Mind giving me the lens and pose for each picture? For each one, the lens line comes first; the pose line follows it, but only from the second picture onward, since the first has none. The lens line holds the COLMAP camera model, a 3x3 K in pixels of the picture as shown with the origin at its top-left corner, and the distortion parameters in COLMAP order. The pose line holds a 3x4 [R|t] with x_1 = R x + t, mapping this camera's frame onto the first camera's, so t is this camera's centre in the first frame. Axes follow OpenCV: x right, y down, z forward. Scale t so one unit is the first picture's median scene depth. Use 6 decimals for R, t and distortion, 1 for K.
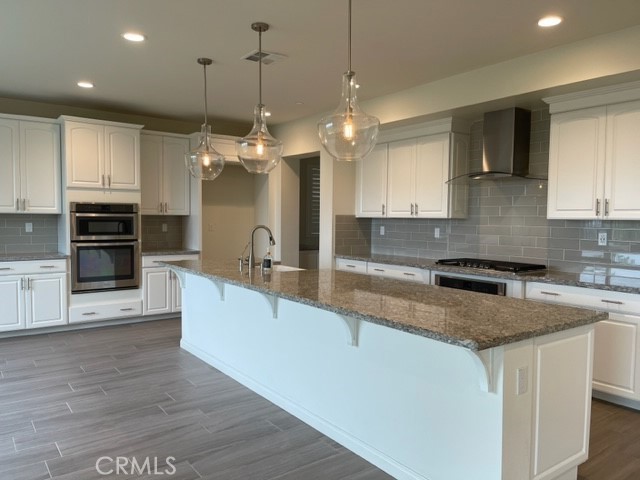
lens RADIAL K [[482.9, 0, 320.0], [0, 482.9, 240.0], [0, 0, 1]] dist [0.009809, -0.001469]
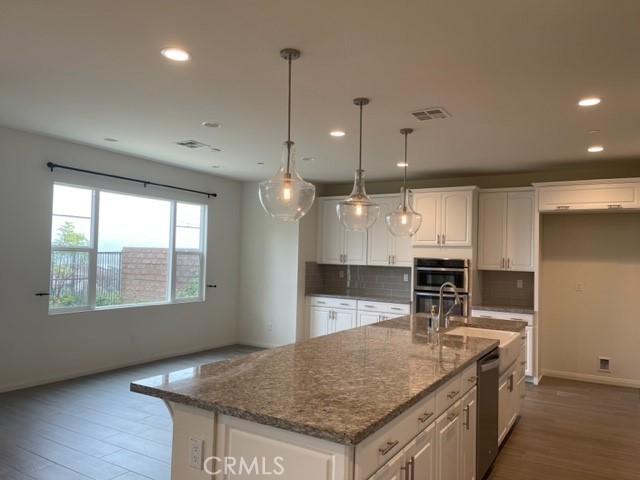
lens RADIAL K [[482.9, 0, 320.0], [0, 482.9, 240.0], [0, 0, 1]] dist [0.009809, -0.001469]
pose [[0.393387, -0.034204, -0.918736, 0.507172], [-0.068900, 0.995401, -0.066560, -0.025651], [0.916787, 0.089485, 0.389221, 0.302658]]
